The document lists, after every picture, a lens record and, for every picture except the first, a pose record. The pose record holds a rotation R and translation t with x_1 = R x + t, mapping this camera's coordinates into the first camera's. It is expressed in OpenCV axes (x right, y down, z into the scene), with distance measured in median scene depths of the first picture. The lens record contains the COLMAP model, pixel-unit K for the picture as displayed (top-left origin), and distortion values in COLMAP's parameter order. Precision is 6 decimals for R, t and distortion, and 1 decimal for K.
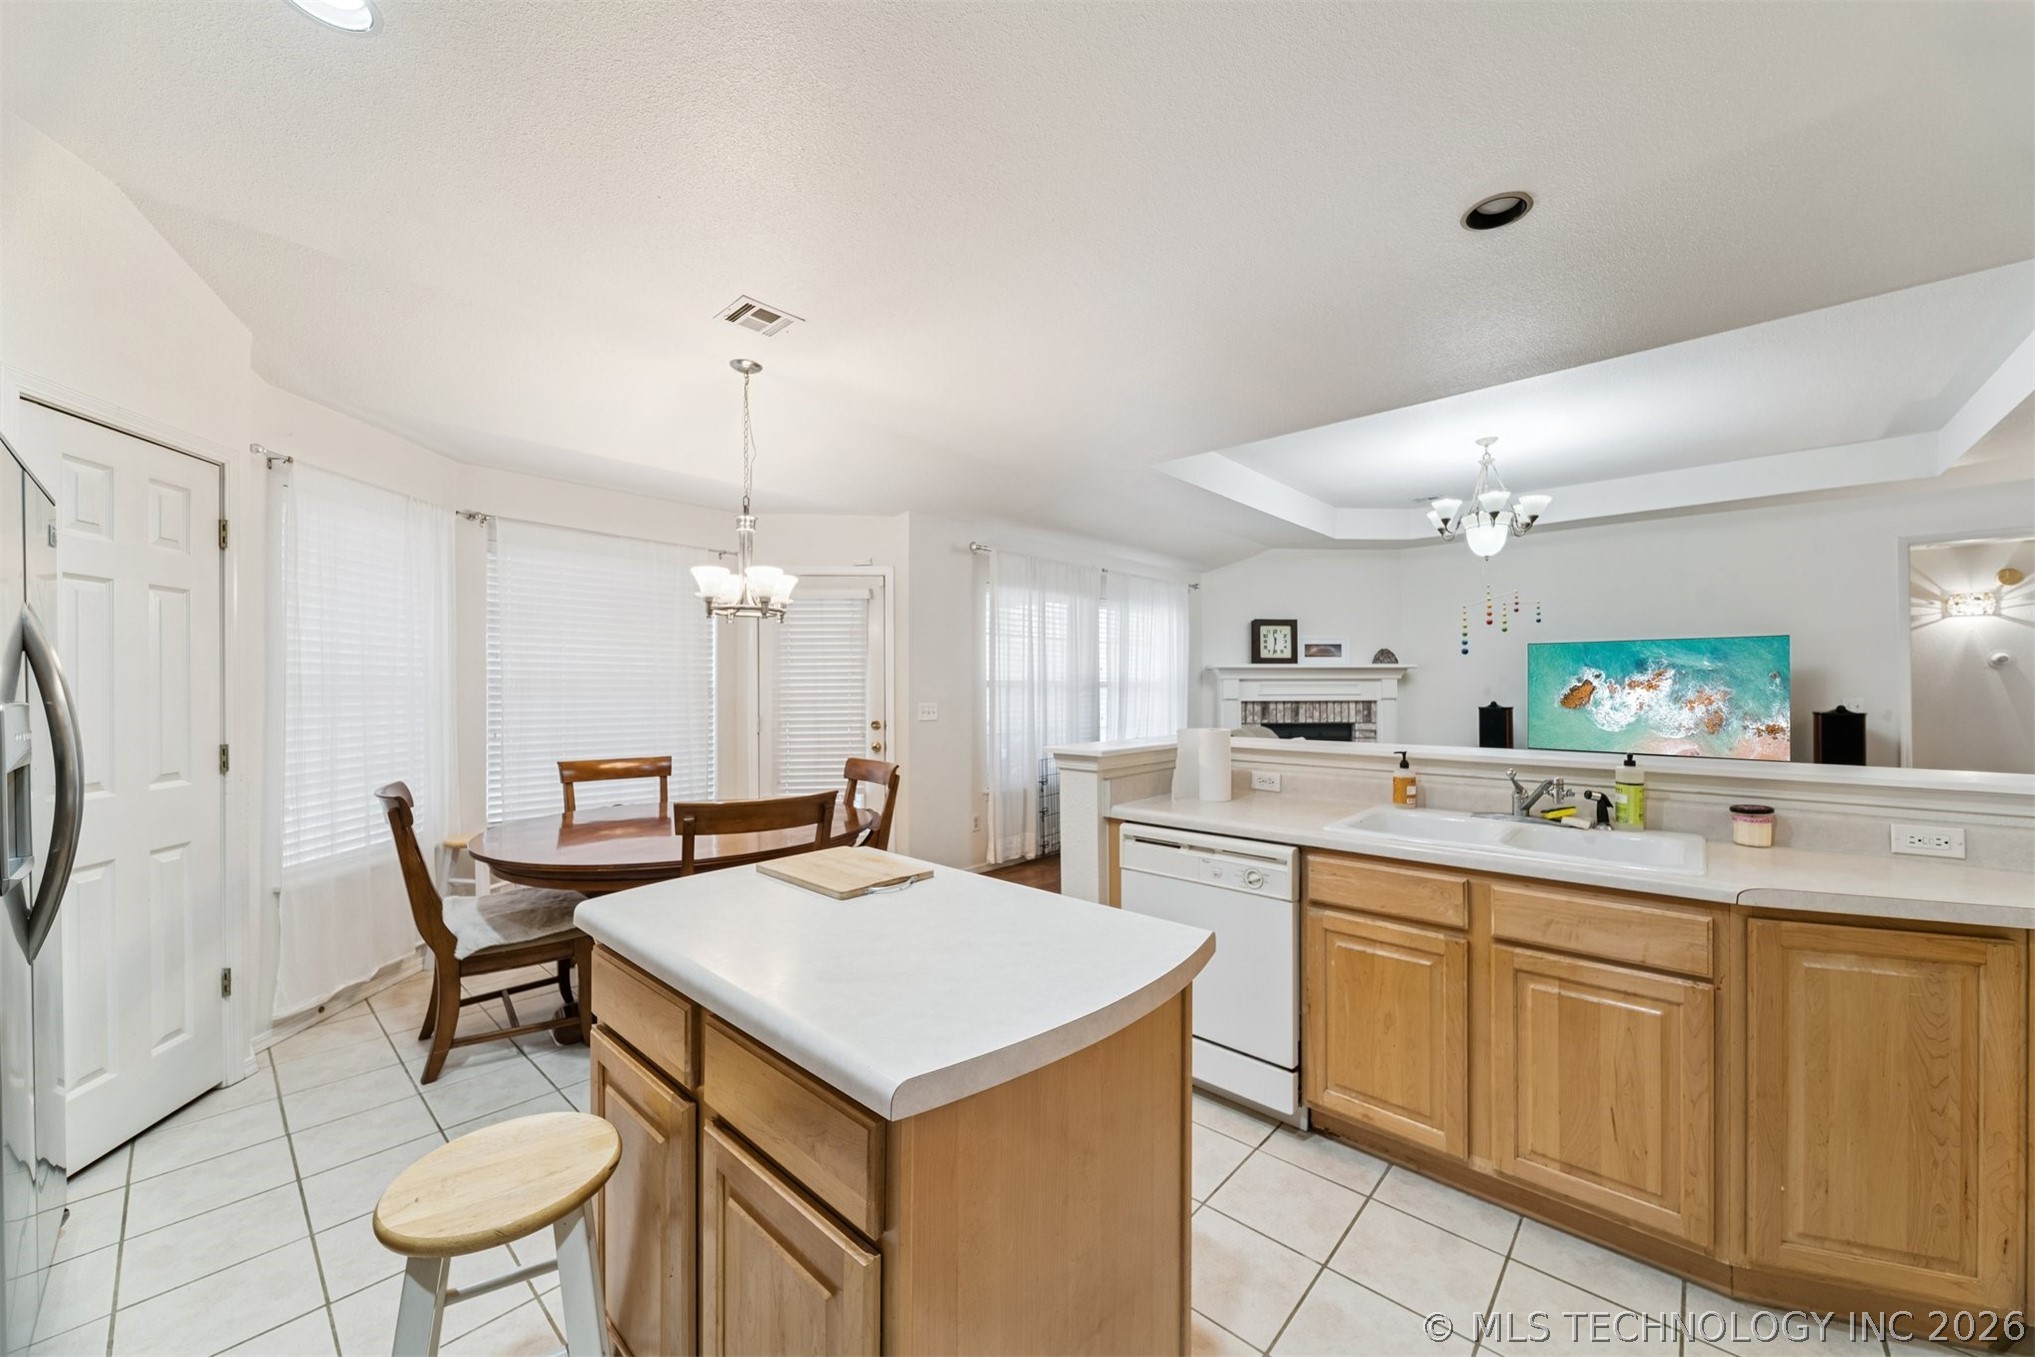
lens RADIAL K [[753.0, 0, 1029.7], [0, 753.0, 684.6], [0, 0, 1]] dist [-0.000557, -0.000096]
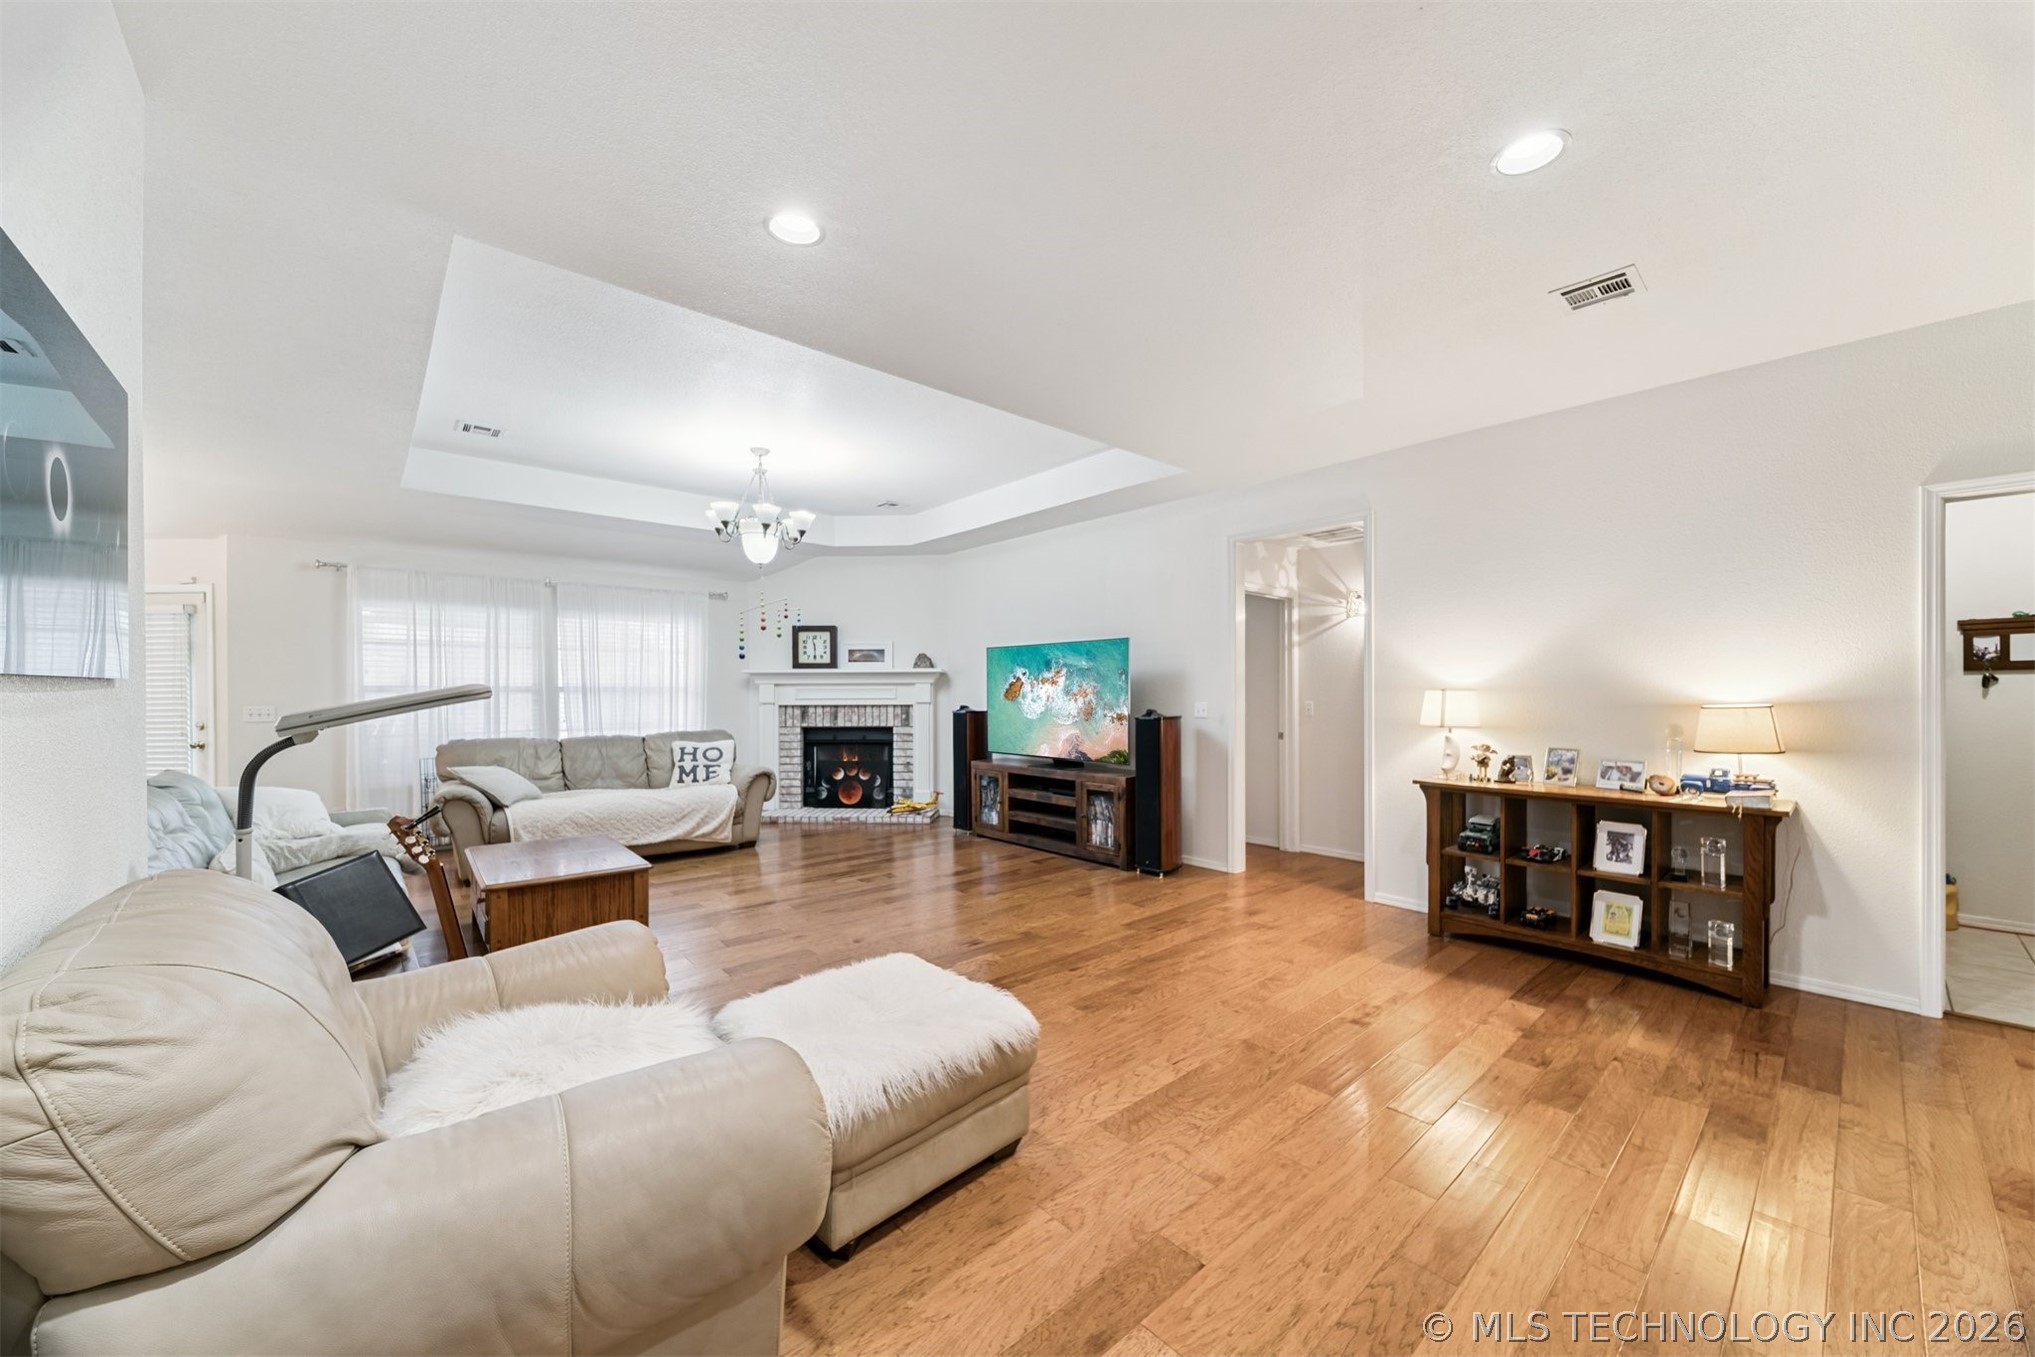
lens RADIAL K [[752.4, 0, 1028.9], [0, 752.4, 692.5], [0, 0, 1]] dist [0.000081, -0.000288]
pose [[0.994513, -0.001720, -0.104600, 0.816318], [0.001973, 0.999995, 0.002316, 0.003200], [0.104596, -0.002510, 0.994512, 0.011037]]
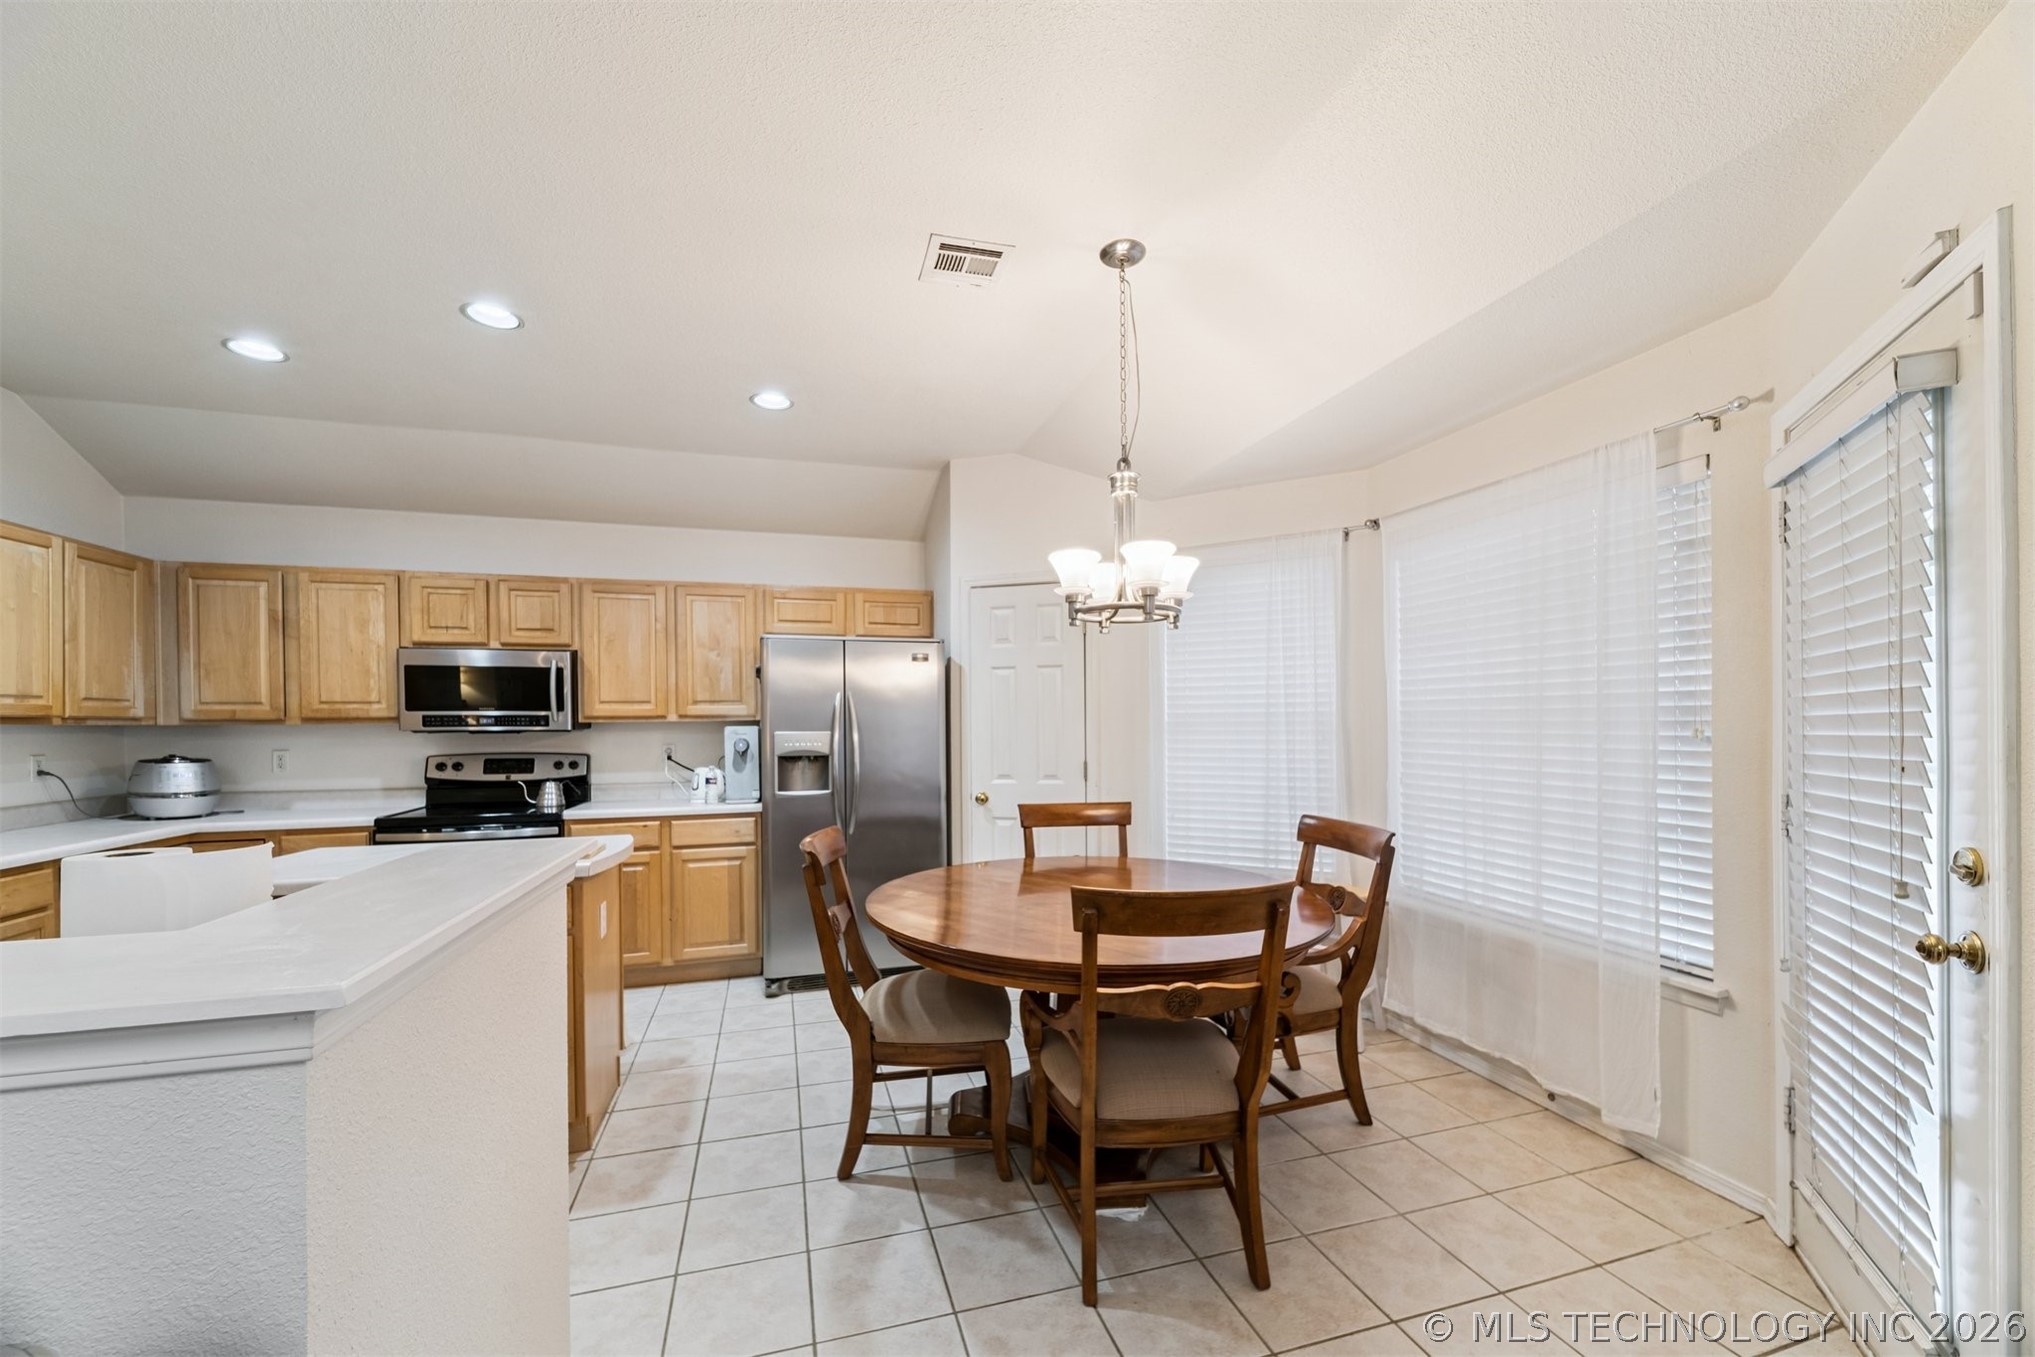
lens RADIAL K [[785.0, 0, 1012.6], [0, 785.0, 728.9], [0, 0, 1]] dist [-0.009900, -0.000085]
pose [[-0.520266, 0.009707, -0.853949, 0.135164], [0.010016, 0.999936, 0.005264, 0.001307], [0.853945, -0.005814, -0.520330, 0.614635]]
